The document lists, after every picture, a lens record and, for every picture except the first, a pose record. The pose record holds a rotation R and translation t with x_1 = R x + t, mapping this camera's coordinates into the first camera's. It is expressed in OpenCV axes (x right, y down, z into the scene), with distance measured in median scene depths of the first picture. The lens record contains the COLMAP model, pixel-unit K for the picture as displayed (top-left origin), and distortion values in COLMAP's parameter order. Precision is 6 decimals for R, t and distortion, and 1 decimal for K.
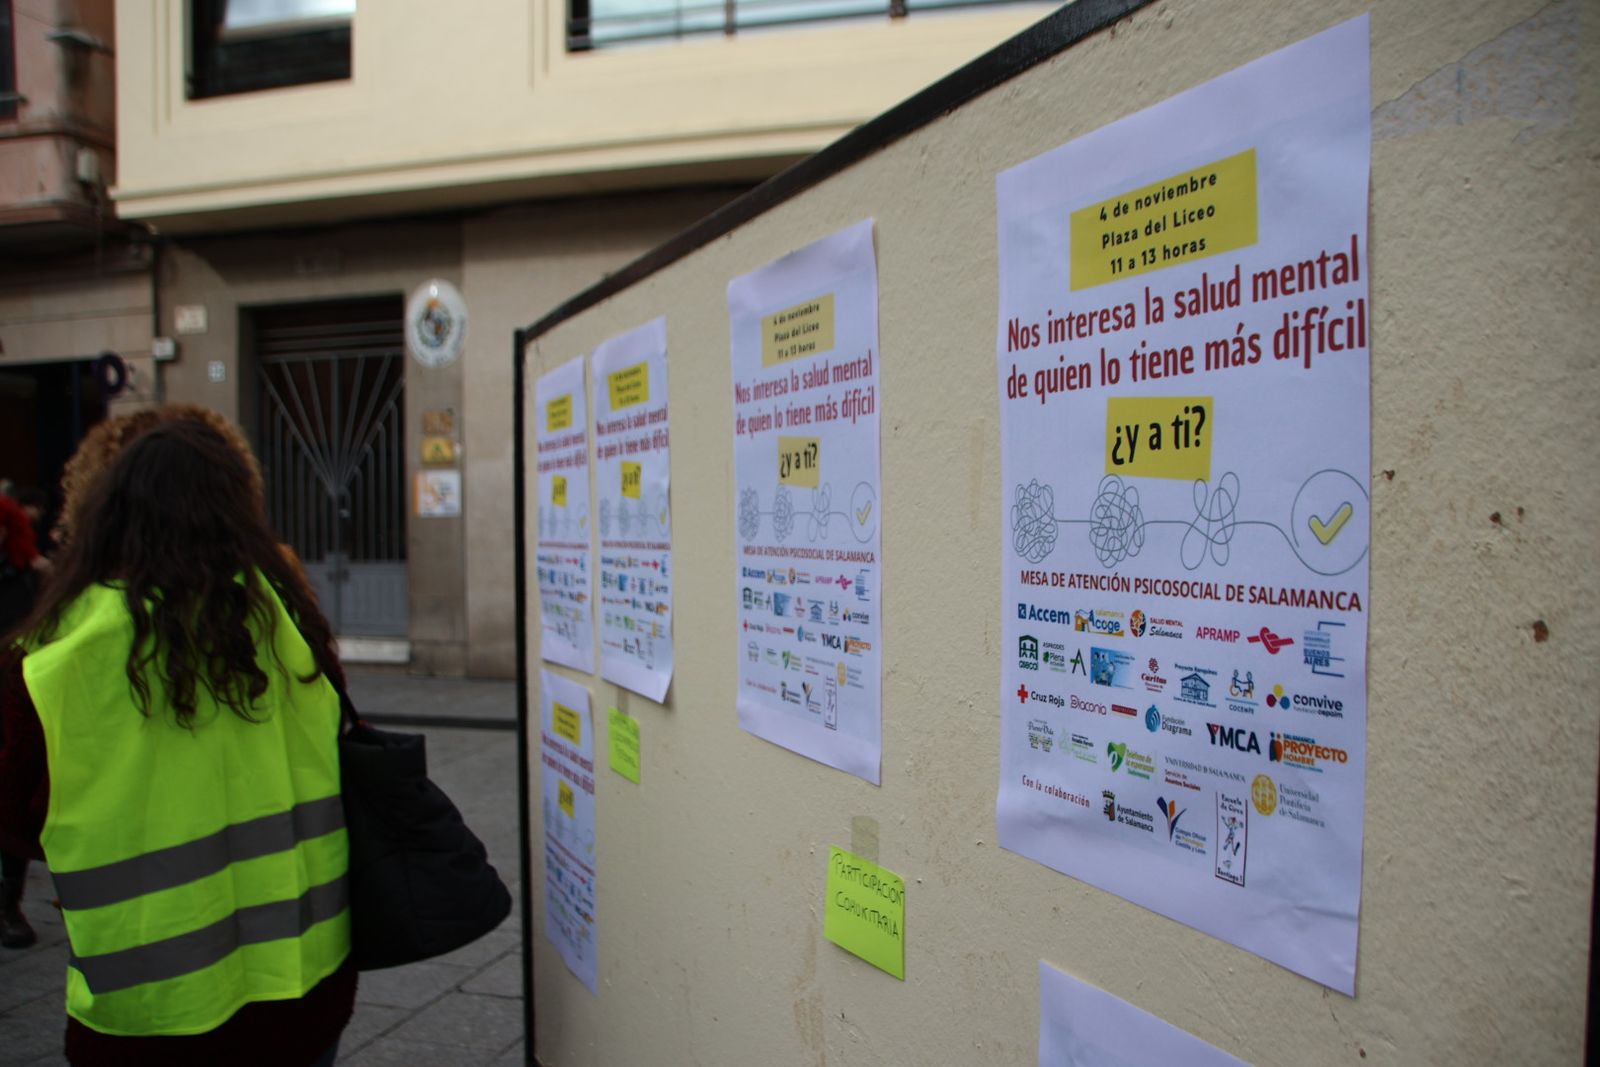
lens RADIAL K [[1300.4, 0, 800.0], [0, 1300.4, 533.5], [0, 0, 1]] dist [-0.134570, 0.134730]
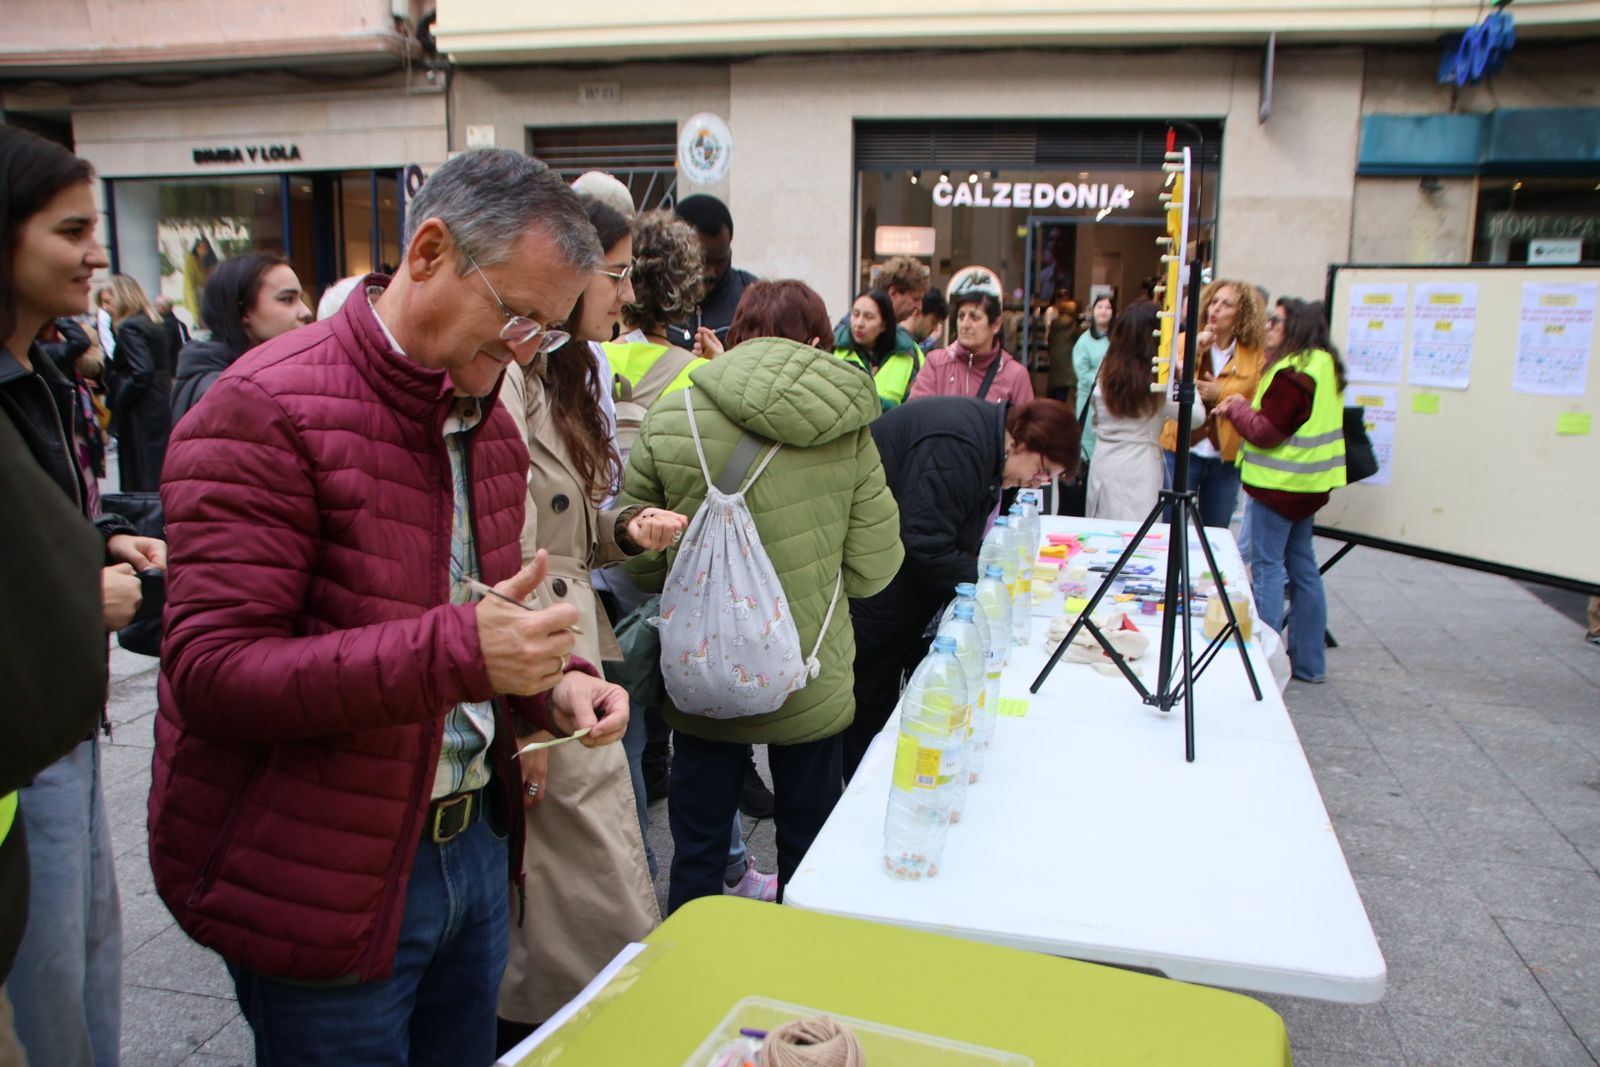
lens RADIAL K [[1300.4, 0, 800.0], [0, 1300.4, 533.5], [0, 0, 1]] dist [-0.134570, 0.134730]
pose [[0.999080, 0.019045, 0.038433, -2.148169], [-0.024969, 0.986786, 0.160095, 0.007968], [-0.034876, -0.160907, 0.986353, -2.585544]]
